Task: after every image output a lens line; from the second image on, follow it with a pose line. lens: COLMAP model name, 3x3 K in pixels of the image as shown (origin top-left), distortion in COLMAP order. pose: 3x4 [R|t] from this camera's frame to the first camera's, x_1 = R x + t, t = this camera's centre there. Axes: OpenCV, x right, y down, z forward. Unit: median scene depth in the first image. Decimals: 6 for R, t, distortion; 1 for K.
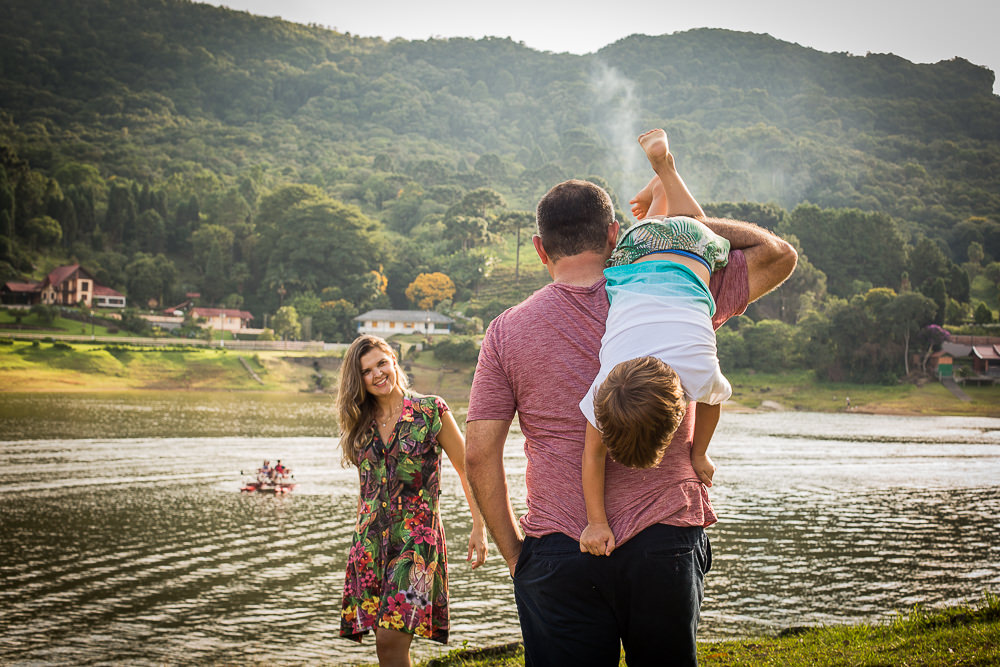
lens RADIAL K [[1525.9, 0, 608.1], [0, 1525.9, 305.2], [0, 0, 1]] dist [-0.116686, 0.000000]
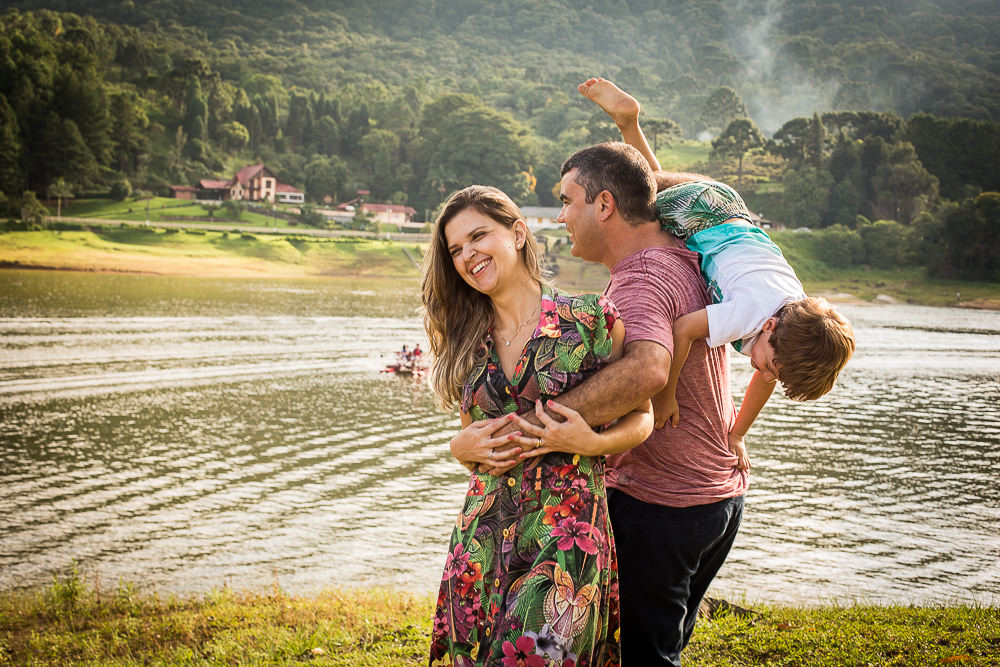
lens RADIAL K [[1525.9, 0, 555.7], [0, 1525.9, 301.5], [0, 0, 1]] dist [-0.116686, 0.000000]
pose [[0.992322, 0.017965, -0.122369, 0.006646], [-0.009237, 0.997396, 0.071523, -0.007981], [0.123335, -0.069843, 0.989904, -0.104478]]
